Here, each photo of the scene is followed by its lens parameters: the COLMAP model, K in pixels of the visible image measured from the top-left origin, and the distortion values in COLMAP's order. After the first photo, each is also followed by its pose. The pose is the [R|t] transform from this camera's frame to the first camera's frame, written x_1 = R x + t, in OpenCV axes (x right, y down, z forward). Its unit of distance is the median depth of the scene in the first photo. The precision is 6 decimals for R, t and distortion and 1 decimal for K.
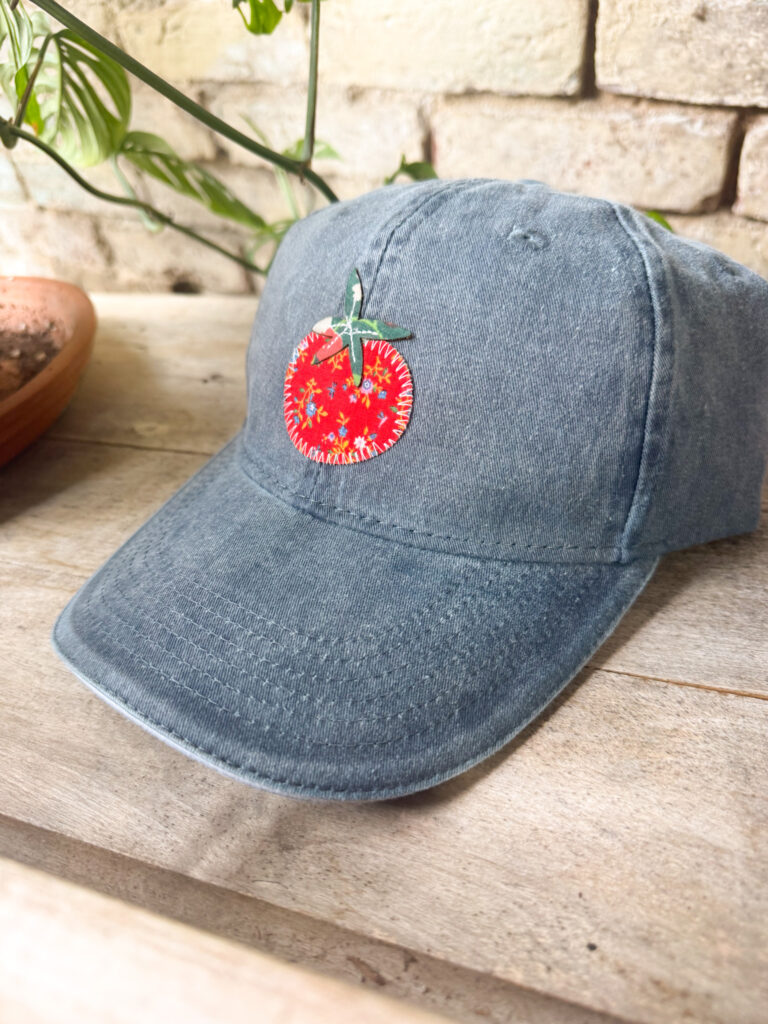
lens RADIAL K [[768.3, 0, 379.0], [0, 768.3, 511.2], [0, 0, 1]] dist [-0.067163, 0.020817]
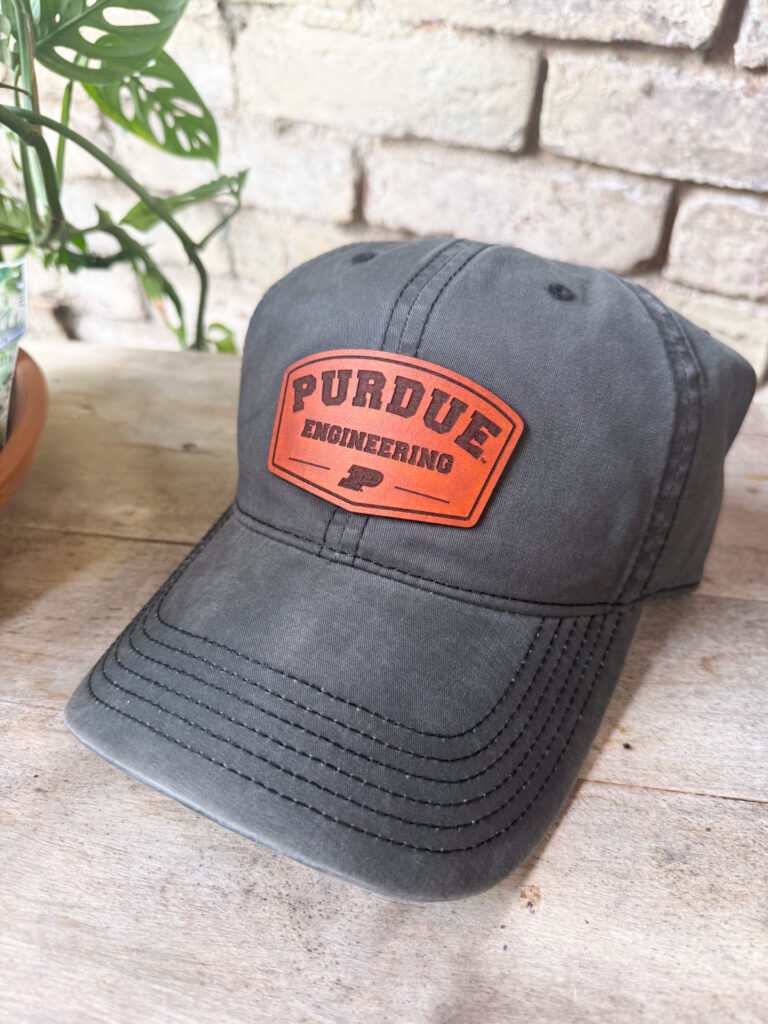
lens RADIAL K [[768.3, 0, 389.1], [0, 768.3, 504.2], [0, 0, 1]] dist [-0.067163, 0.020817]
pose [[0.975377, -0.014980, 0.220035, -0.157746], [0.018514, 0.999730, -0.014007, -0.079639], [-0.219766, 0.017736, 0.975391, 0.063252]]
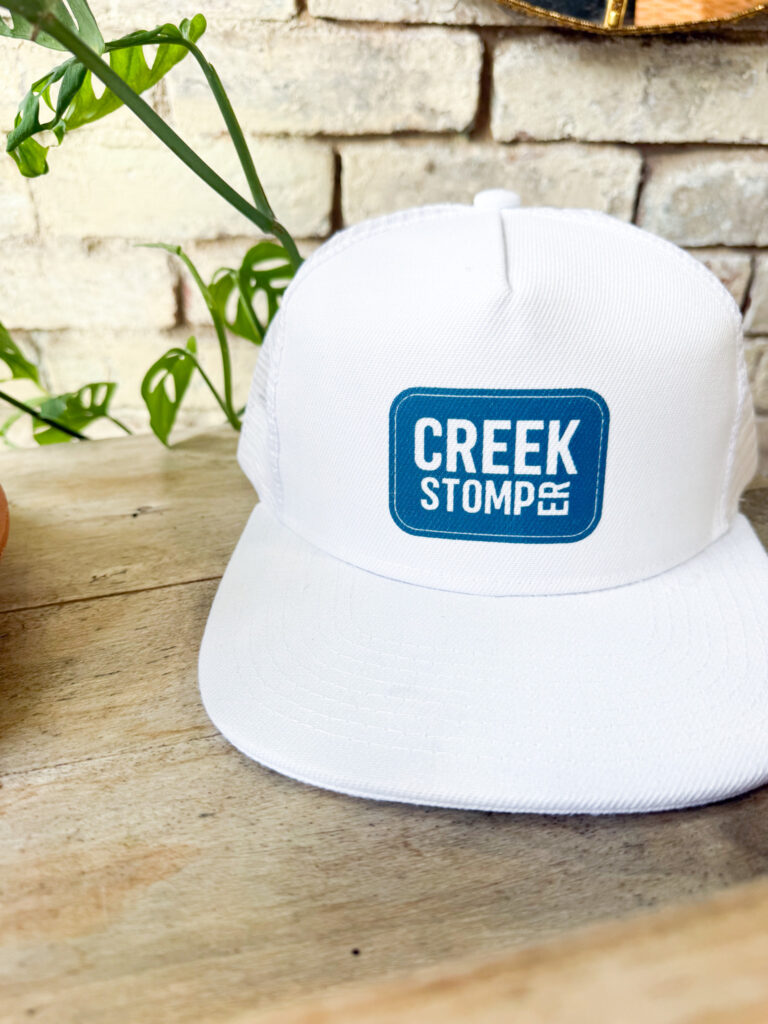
lens RADIAL K [[753.9, 0, 378.0], [0, 753.9, 503.3], [0, 0, 1]] dist [-0.046655, 0.003703]
pose [[0.837739, -0.172721, 0.518036, -0.372022], [0.285097, 0.947444, -0.145151, 0.013170], [-0.465740, 0.269289, 0.842953, 0.140898]]
